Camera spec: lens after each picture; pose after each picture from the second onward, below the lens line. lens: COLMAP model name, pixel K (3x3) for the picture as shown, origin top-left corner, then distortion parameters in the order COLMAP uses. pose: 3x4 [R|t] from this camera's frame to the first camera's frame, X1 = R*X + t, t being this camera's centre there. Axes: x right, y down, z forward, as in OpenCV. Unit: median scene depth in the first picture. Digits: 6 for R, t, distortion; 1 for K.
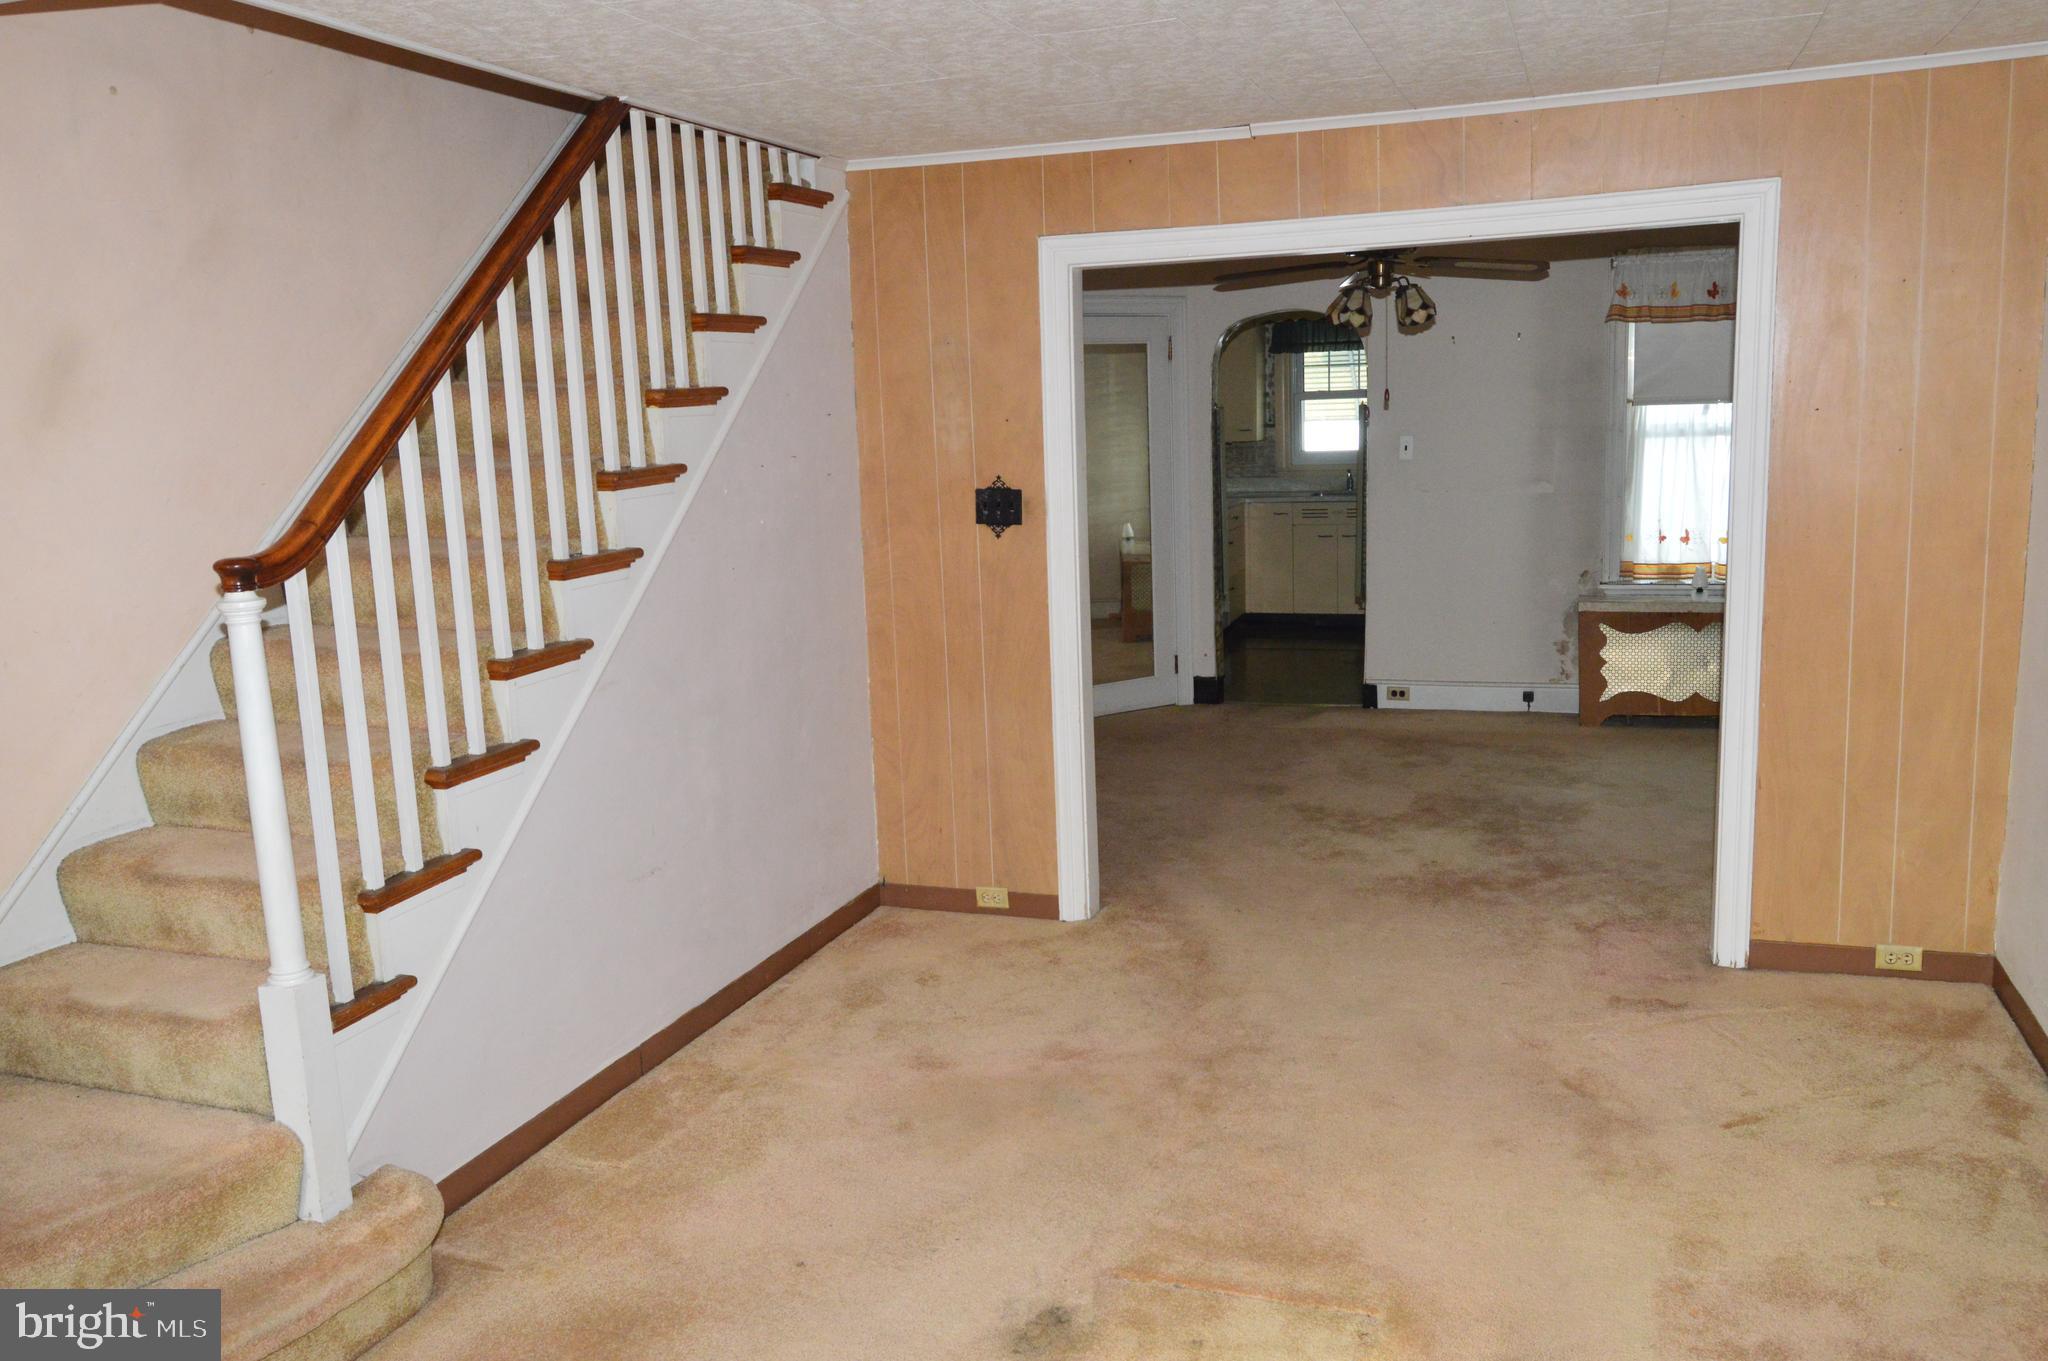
lens RADIAL K [[1600.6, 0, 1021.6], [0, 1600.6, 681.6], [0, 0, 1]] dist [-0.016195, -0.002949]
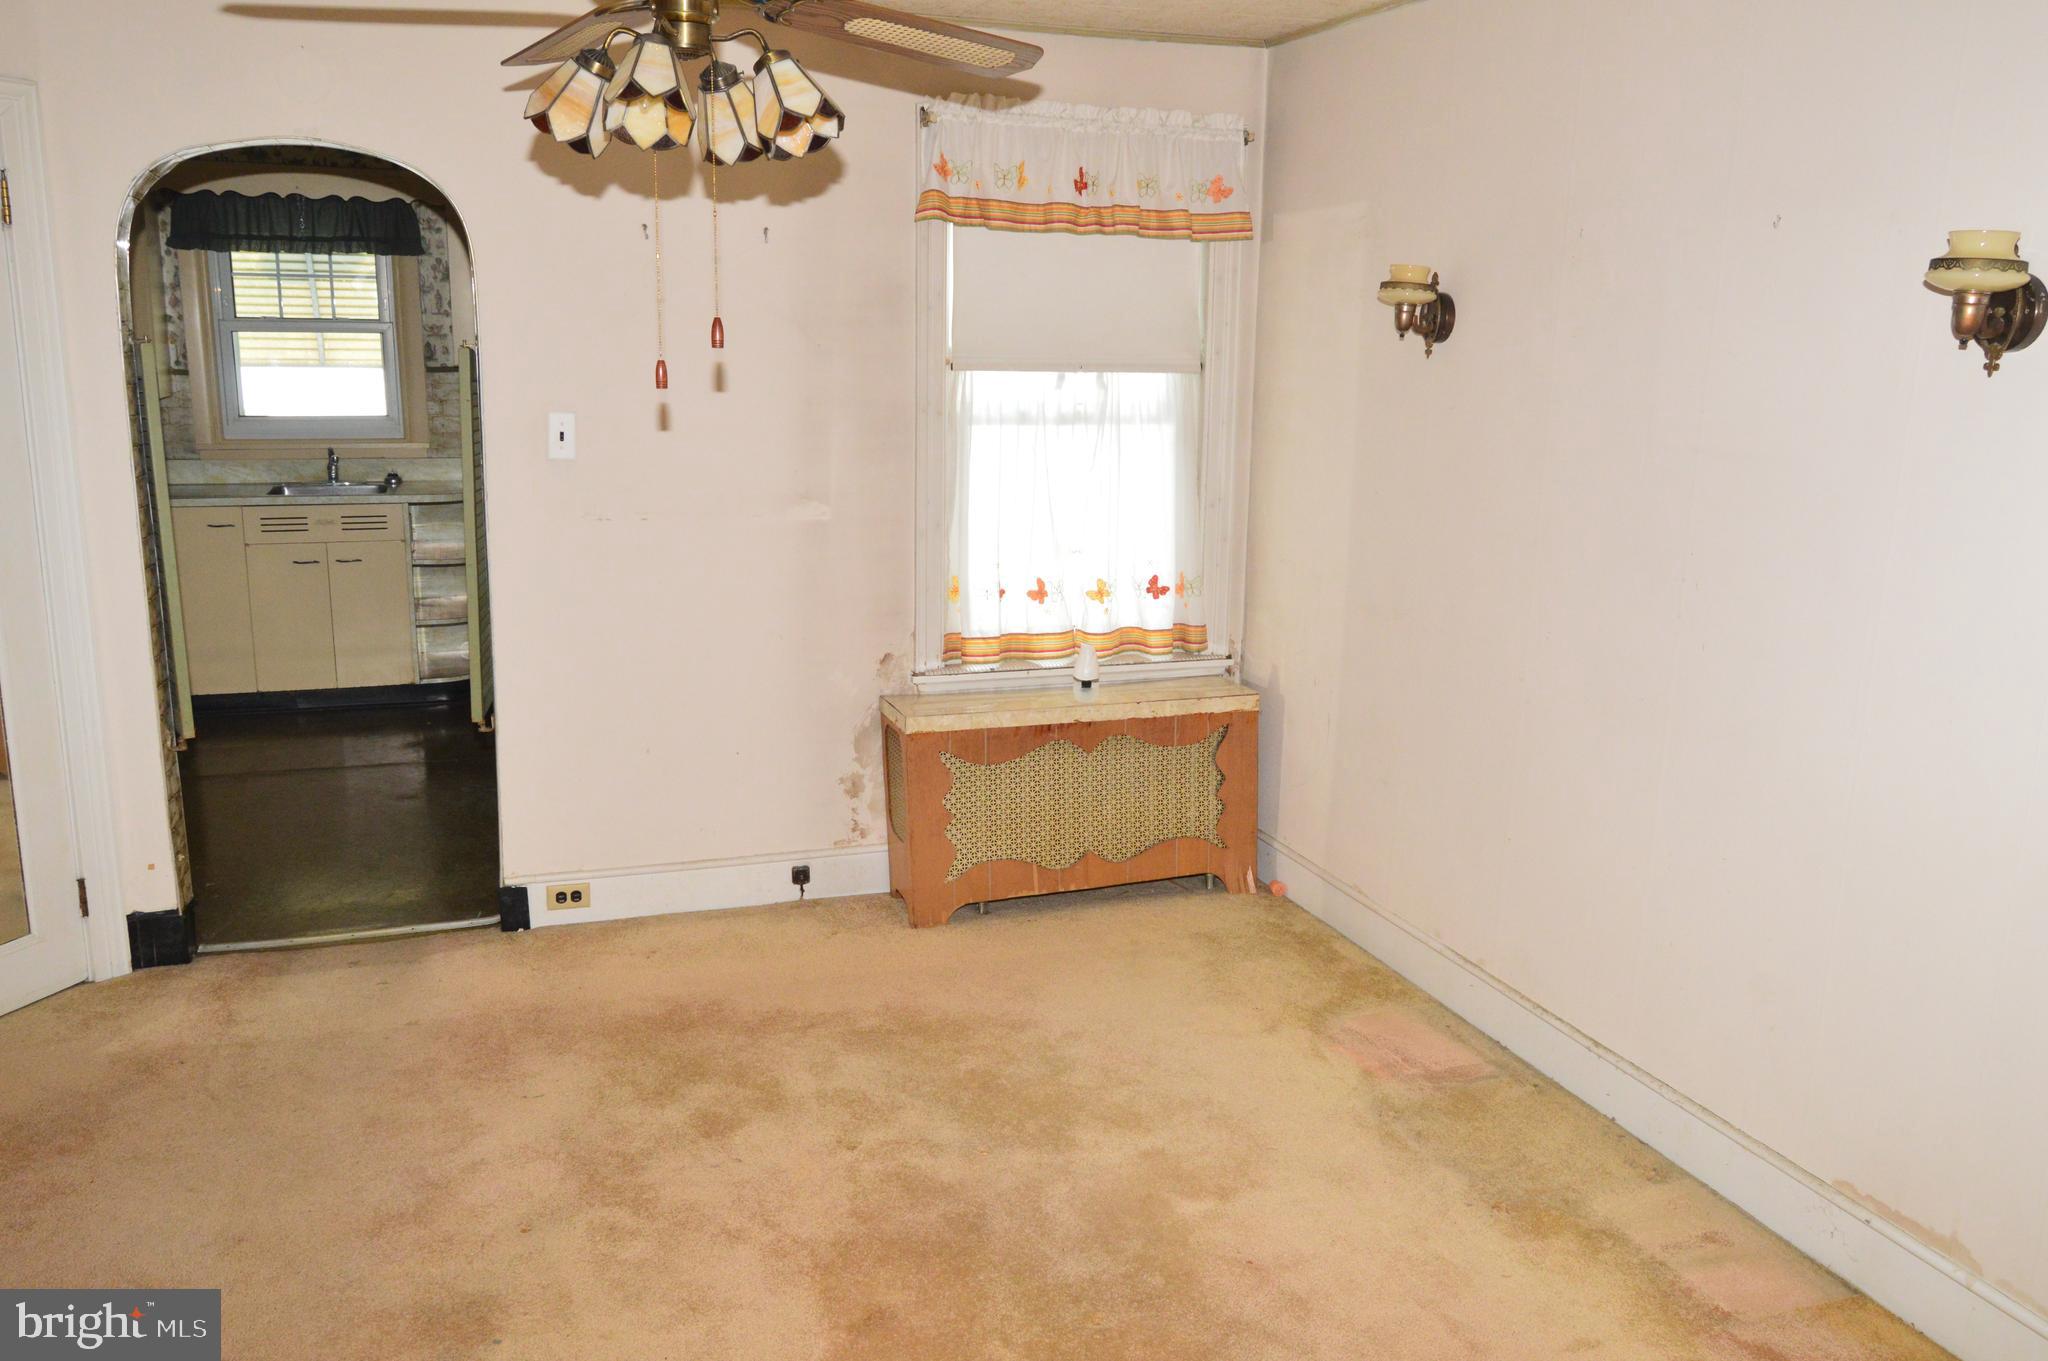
lens RADIAL K [[1600.6, 0, 1028.2], [0, 1600.6, 684.4], [0, 0, 1]] dist [-0.016195, -0.002949]
pose [[0.771684, -0.086828, 0.630051, 0.024882], [0.064069, 0.996211, 0.058818, -0.087194], [-0.632771, -0.005022, 0.774323, 0.505759]]
